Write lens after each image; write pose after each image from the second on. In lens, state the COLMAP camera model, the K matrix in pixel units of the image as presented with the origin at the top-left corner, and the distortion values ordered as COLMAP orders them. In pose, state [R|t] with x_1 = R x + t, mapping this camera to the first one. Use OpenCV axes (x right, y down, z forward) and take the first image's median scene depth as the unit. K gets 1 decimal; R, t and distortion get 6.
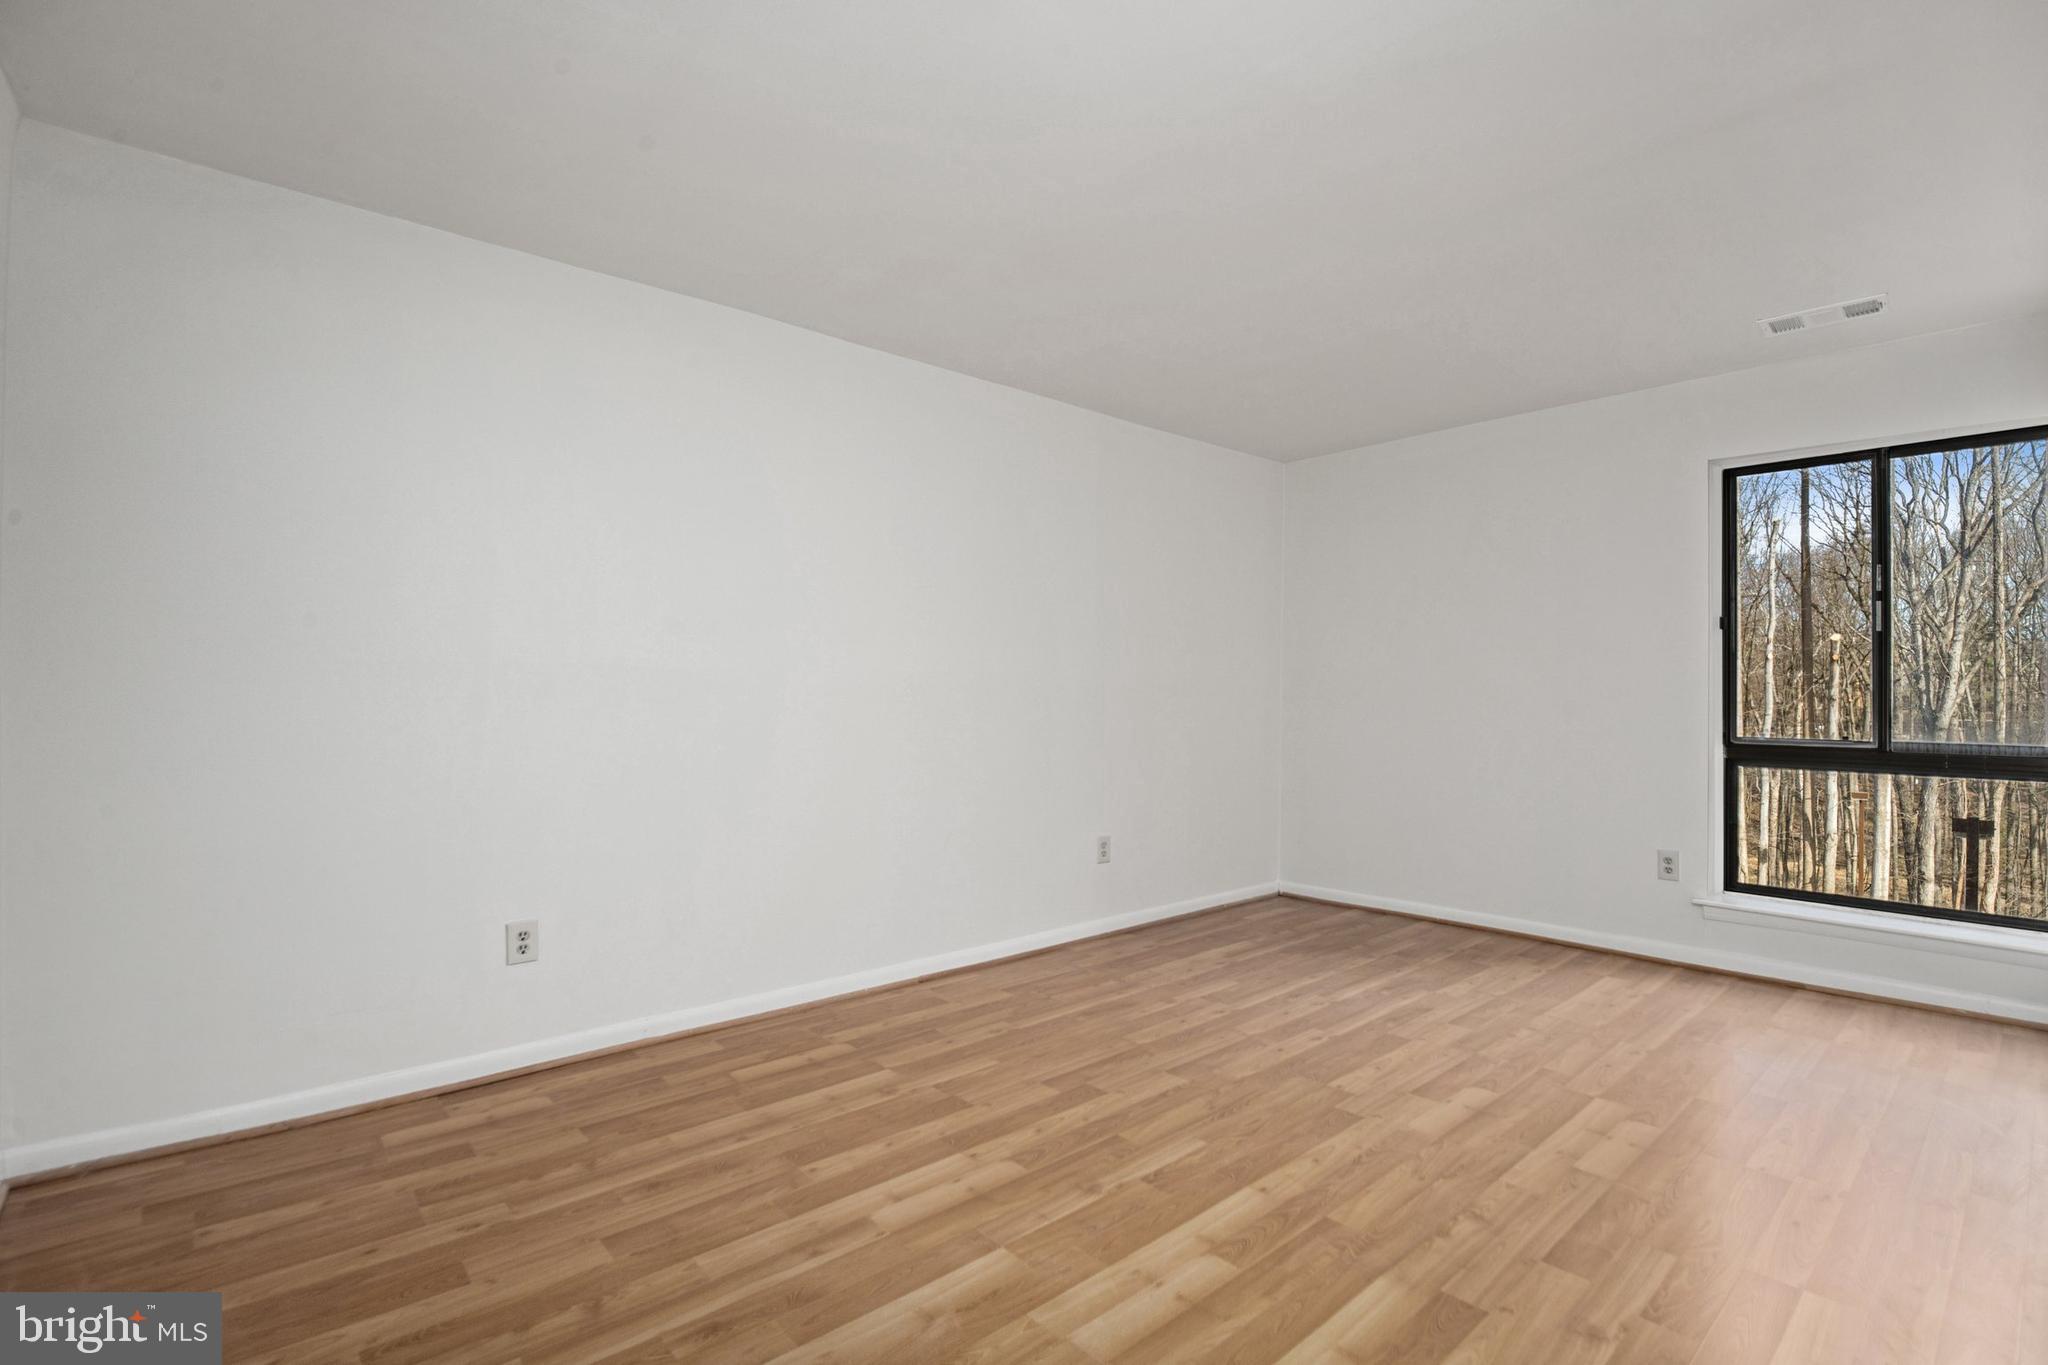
lens RADIAL K [[935.2, 0, 1023.8], [0, 935.2, 691.0], [0, 0, 1]] dist [-0.022558, 0.003227]
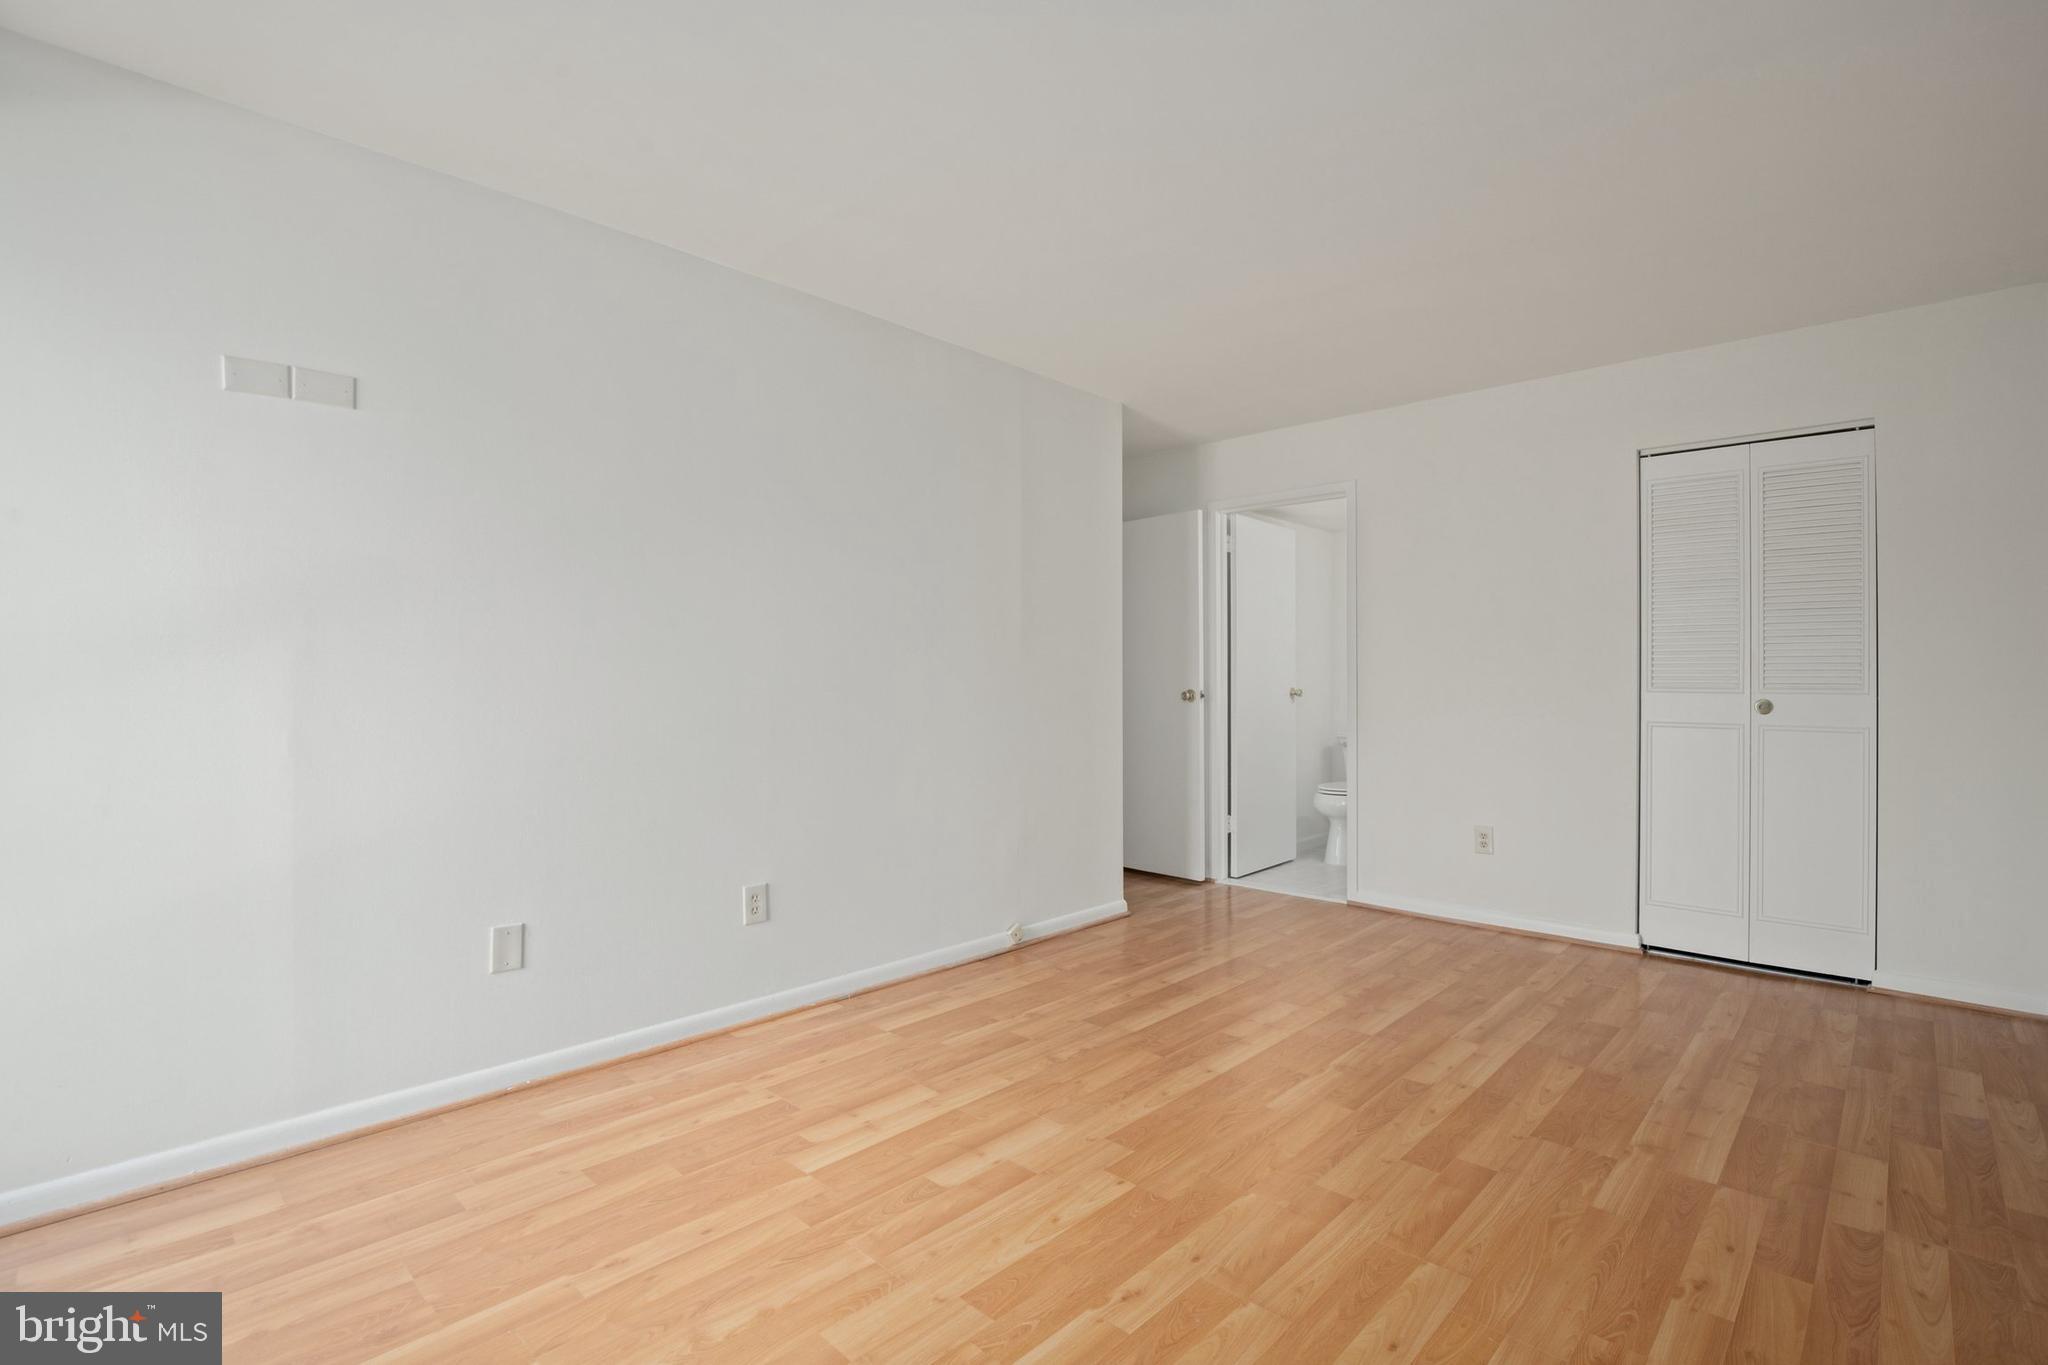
lens RADIAL K [[935.2, 0, 1023.2], [0, 935.2, 683.4], [0, 0, 1]] dist [-0.022558, 0.003227]
pose [[-0.996264, -0.005594, -0.086177, 0.575209], [-0.005246, 0.999977, -0.004262, 0.019715], [0.086199, -0.003794, -0.996271, 2.073837]]
